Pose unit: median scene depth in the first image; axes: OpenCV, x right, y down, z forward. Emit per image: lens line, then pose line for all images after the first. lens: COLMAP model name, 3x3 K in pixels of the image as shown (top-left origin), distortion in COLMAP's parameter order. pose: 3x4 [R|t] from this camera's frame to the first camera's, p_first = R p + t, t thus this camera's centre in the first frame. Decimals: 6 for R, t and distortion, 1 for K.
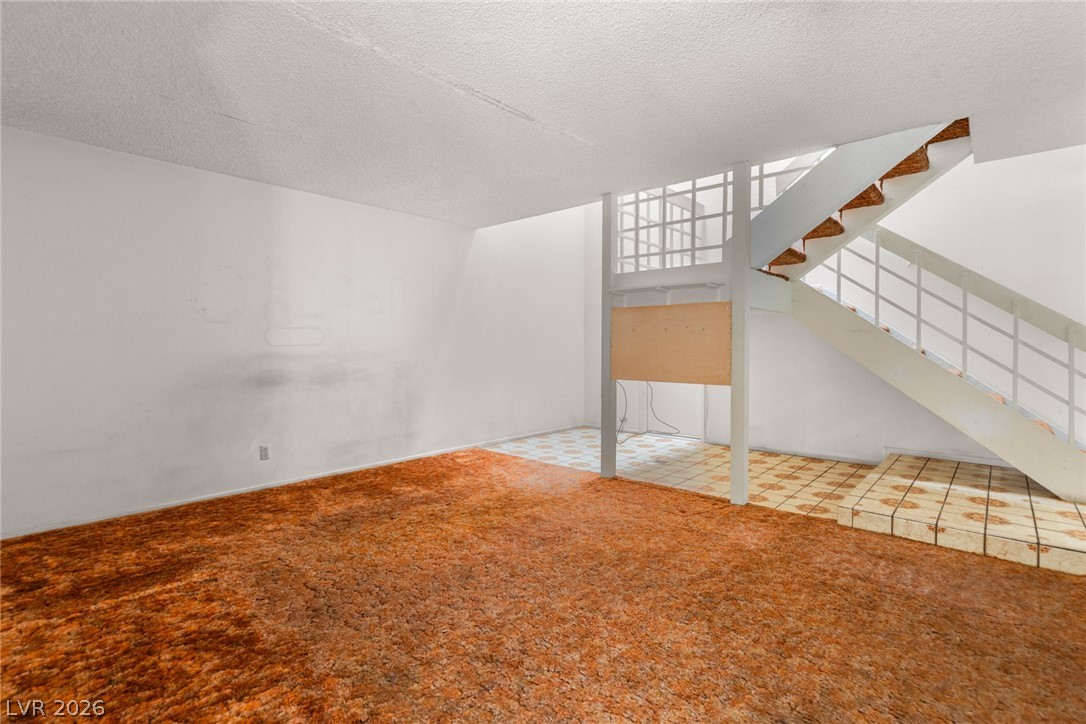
lens RADIAL K [[518.6, 0, 544.8], [0, 518.6, 357.5], [0, 0, 1]] dist [-0.002096, -0.000205]
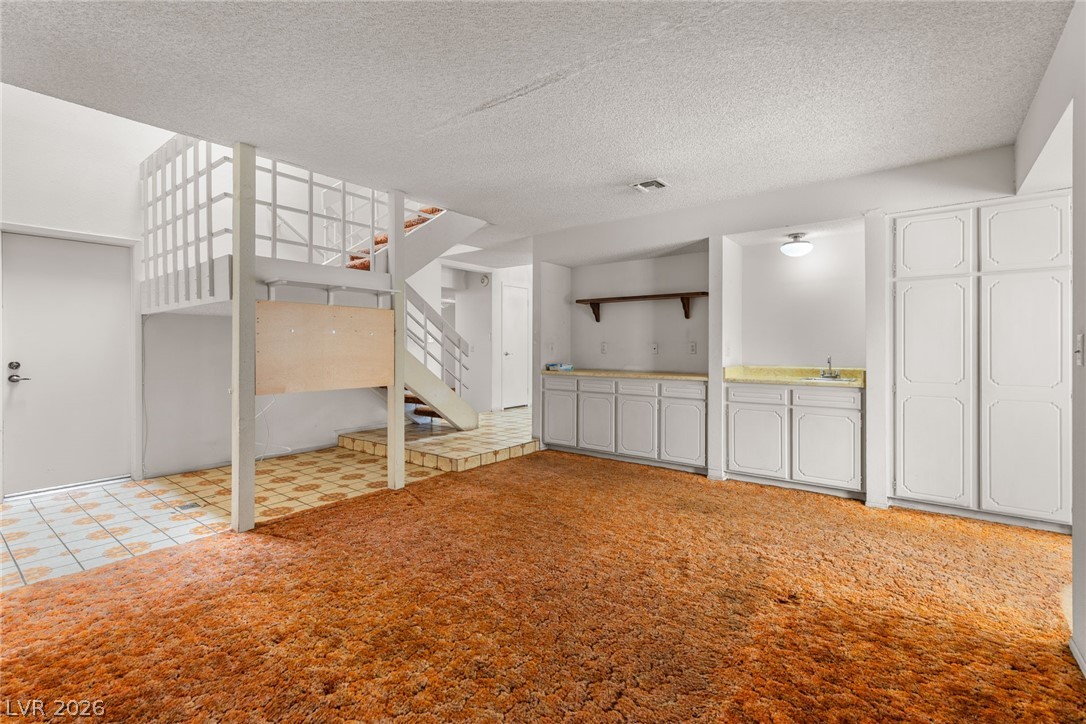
lens RADIAL K [[498.0, 0, 543.9], [0, 498.0, 353.3], [0, 0, 1]] dist [-0.000251, 0.000022]
pose [[-0.087703, -0.009561, 0.996101, -0.747304], [0.026340, 0.999582, 0.011913, -0.019281], [-0.995798, 0.027282, -0.087415, 0.774539]]
